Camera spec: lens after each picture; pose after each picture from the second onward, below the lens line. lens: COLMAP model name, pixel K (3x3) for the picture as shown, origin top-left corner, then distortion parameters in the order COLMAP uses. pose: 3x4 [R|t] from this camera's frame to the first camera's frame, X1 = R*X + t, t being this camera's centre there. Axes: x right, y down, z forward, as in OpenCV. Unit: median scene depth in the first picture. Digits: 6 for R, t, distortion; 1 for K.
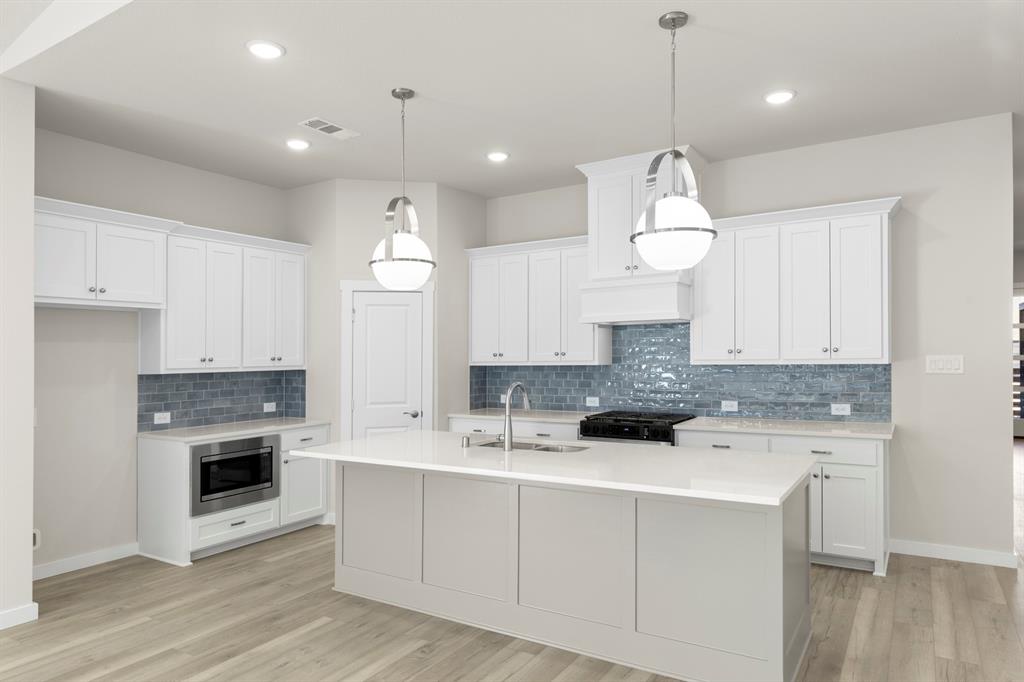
lens RADIAL K [[649.7, 0, 512.0], [0, 649.7, 341.0], [0, 0, 1]] dist [0.000078, -0.003120]
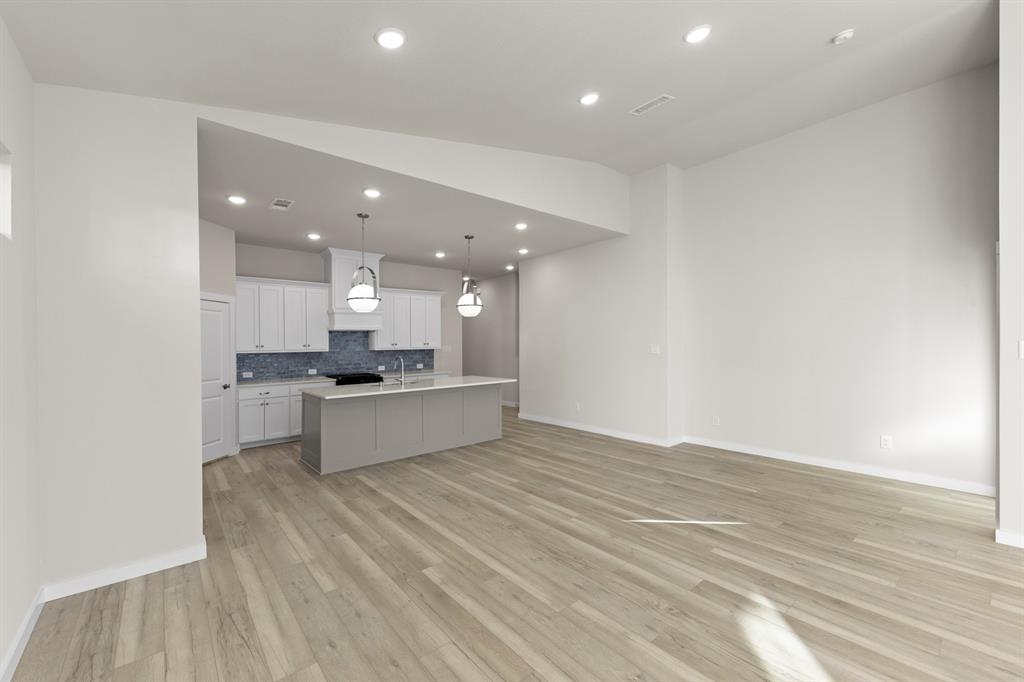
lens RADIAL K [[402.8, 0, 512.0], [0, 402.8, 341.0], [0, 0, 1]] dist [0.000264, -0.000005]
pose [[0.305598, 0.015172, 0.952040, -0.922825], [-0.009019, 0.999874, -0.013039, 0.018841], [-0.952118, -0.004602, 0.305697, 0.127135]]
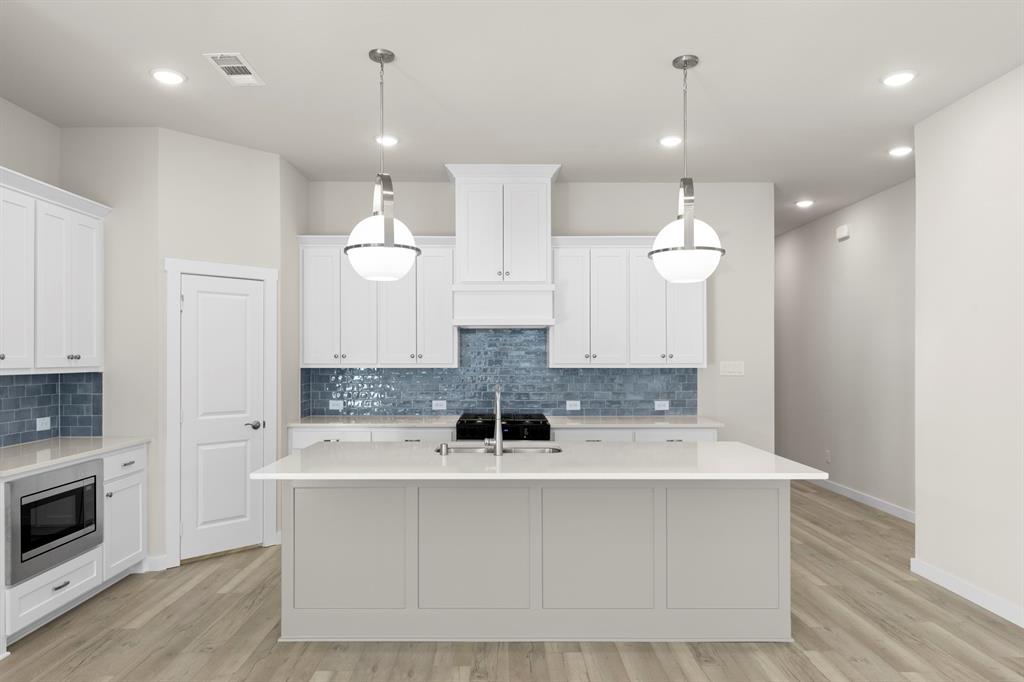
lens RADIAL K [[659.3, 0, 502.3], [0, 659.3, 346.3], [0, 0, 1]] dist [-0.000289, -0.004355]
pose [[0.844285, 0.022504, 0.535421, -0.384436], [-0.023084, 0.999718, -0.005619, 0.009010], [-0.535397, -0.007616, 0.844566, 0.122573]]
